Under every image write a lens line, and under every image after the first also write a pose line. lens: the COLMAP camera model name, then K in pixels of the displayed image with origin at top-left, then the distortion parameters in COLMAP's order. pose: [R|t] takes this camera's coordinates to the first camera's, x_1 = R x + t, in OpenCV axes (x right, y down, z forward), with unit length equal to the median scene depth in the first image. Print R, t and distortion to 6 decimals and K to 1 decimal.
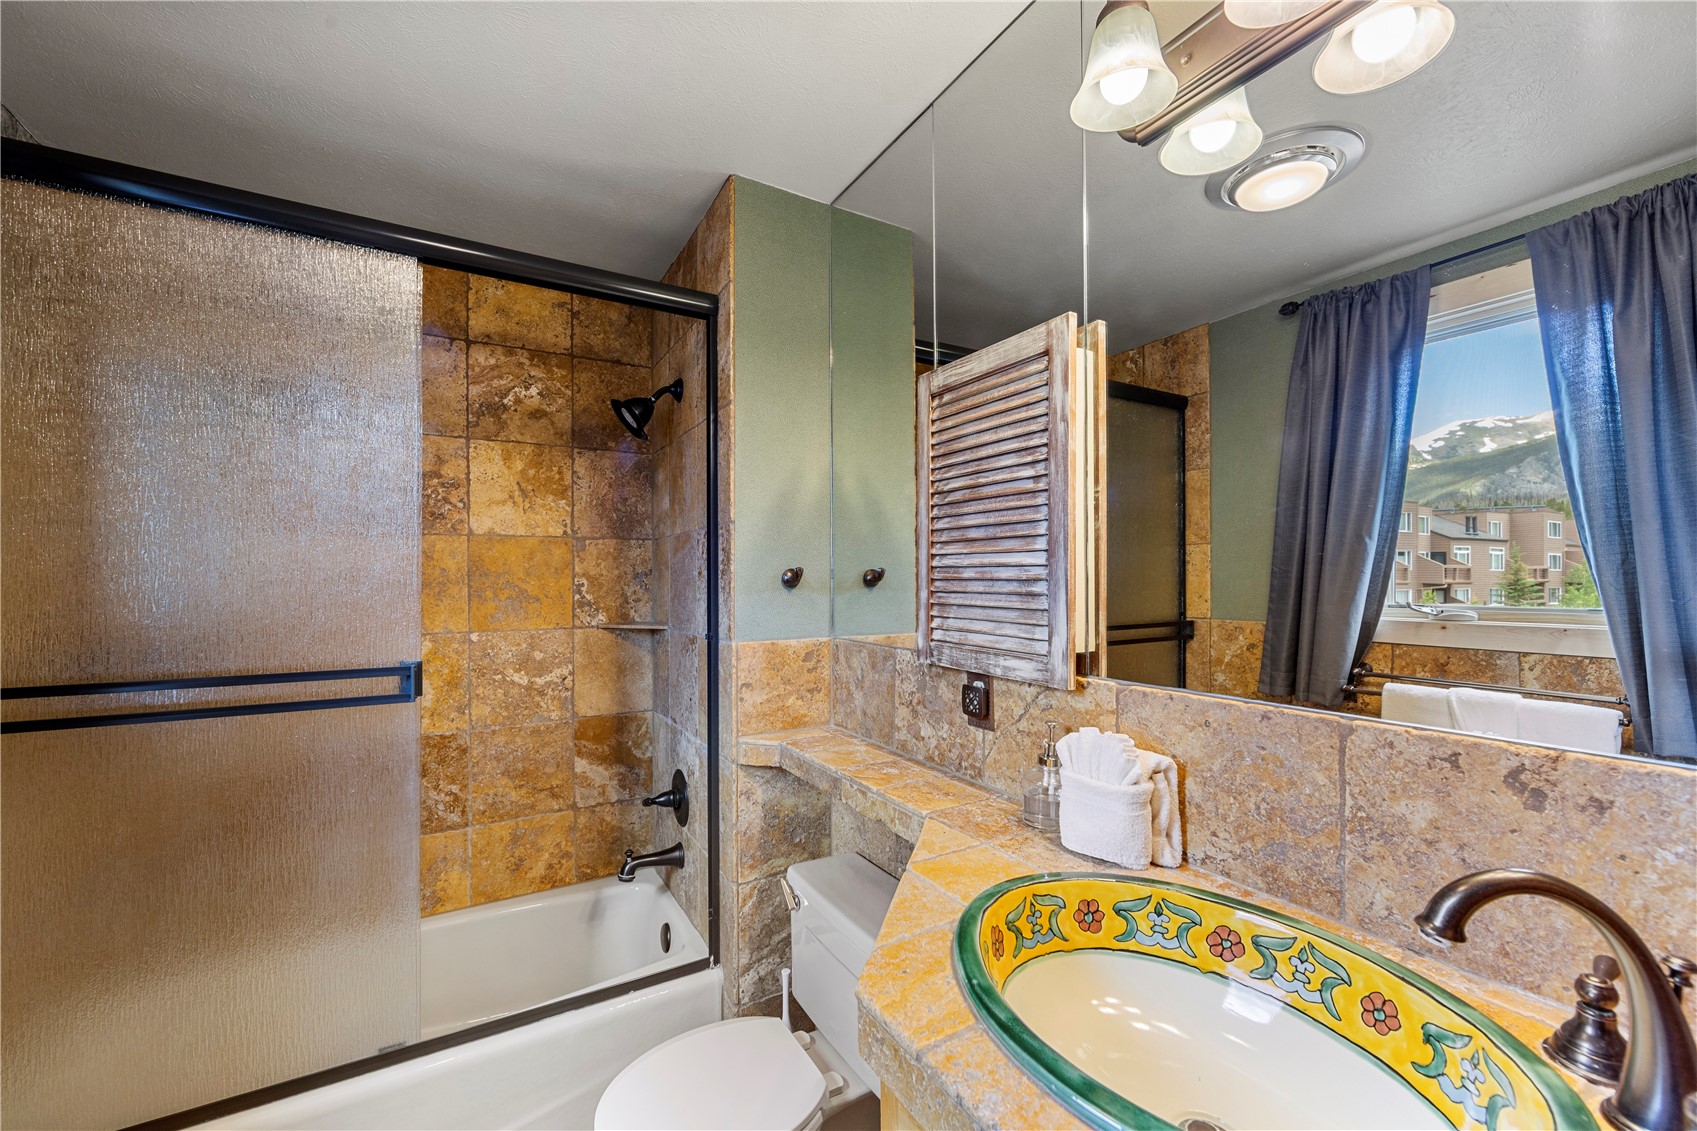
lens RADIAL K [[660.9, 0, 838.4], [0, 660.9, 576.5], [0, 0, 1]] dist [-0.002660, -0.000396]
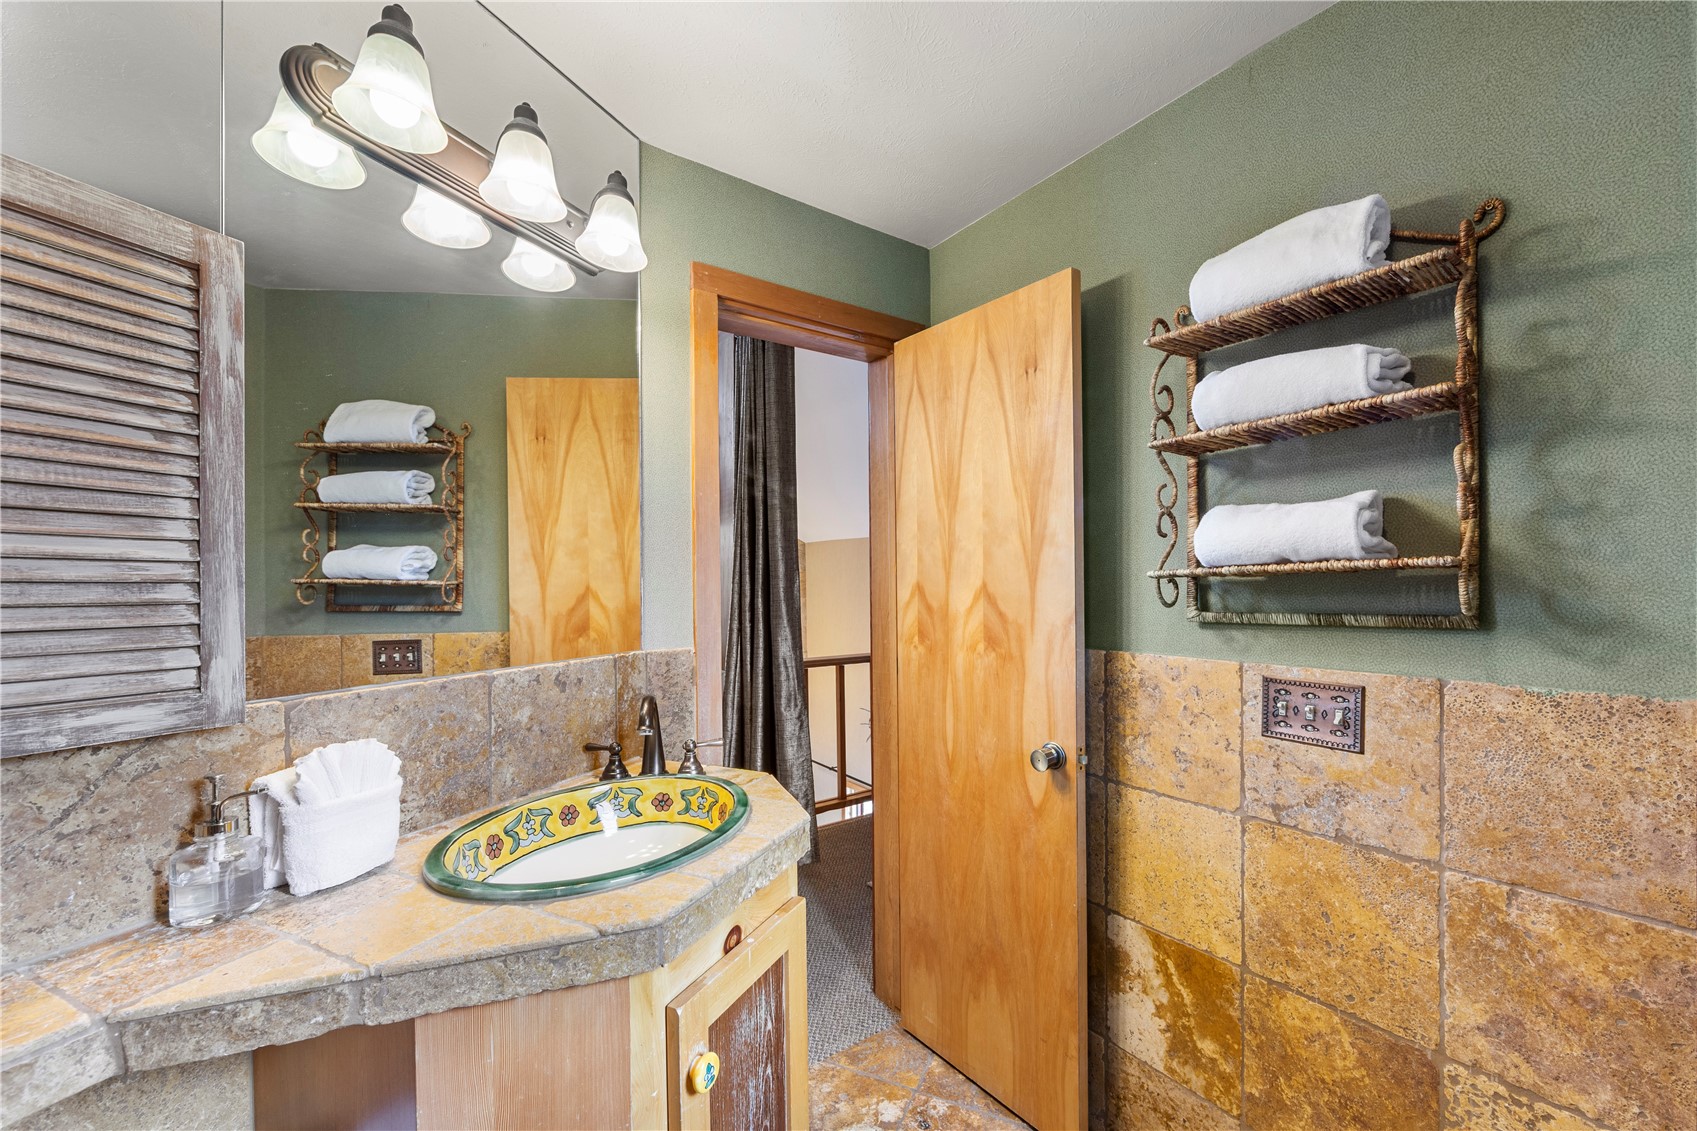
lens RADIAL K [[660.9, 0, 838.4], [0, 660.9, 576.5], [0, 0, 1]] dist [-0.002660, -0.000396]
pose [[-0.564567, 0.022750, 0.825073, -0.667661], [0.011528, 0.999740, -0.019678, 0.020816], [-0.825307, -0.001598, -0.564683, 0.822329]]
